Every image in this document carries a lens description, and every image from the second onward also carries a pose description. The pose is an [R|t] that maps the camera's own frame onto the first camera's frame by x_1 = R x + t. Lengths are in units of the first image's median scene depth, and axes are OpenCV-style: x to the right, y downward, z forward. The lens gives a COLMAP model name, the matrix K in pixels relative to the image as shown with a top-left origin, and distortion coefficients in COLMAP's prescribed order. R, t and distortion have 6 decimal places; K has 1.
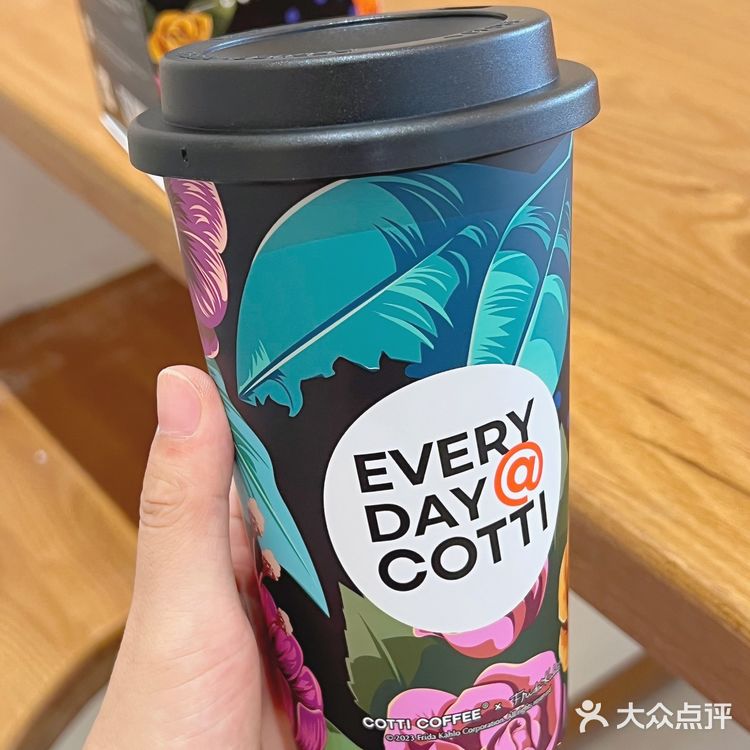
lens RADIAL K [[1380.8, 0, 375.0], [0, 1380.8, 375.0], [0, 0, 1]] dist [0.162097, -0.017243]
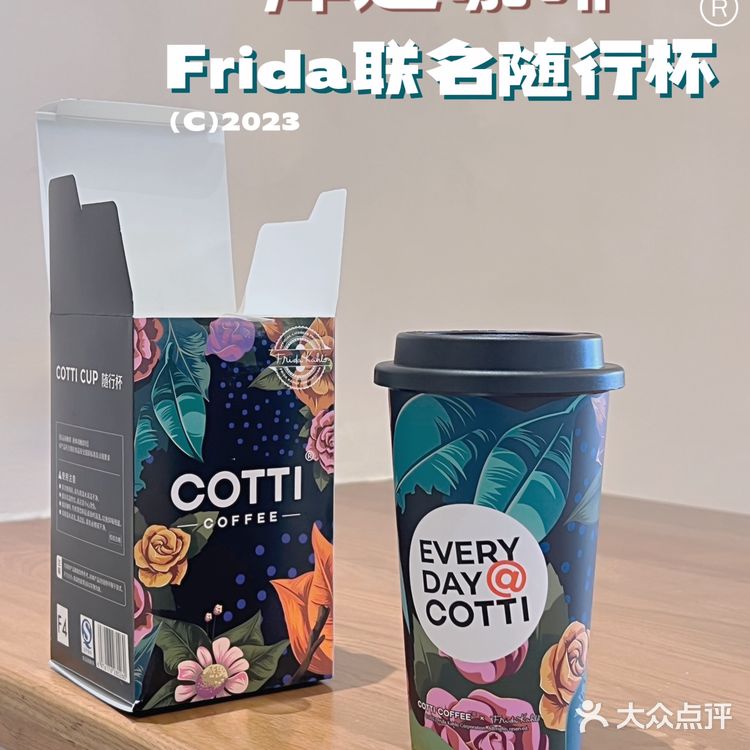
lens RADIAL K [[1380.8, 0, 375.0], [0, 1380.8, 375.0], [0, 0, 1]] dist [0.162097, -0.017243]
pose [[0.779840, 0.162098, -0.604627, 1.028284], [-0.289825, 0.949625, -0.119221, 0.086018], [0.554844, 0.268209, 0.787536, -0.579473]]
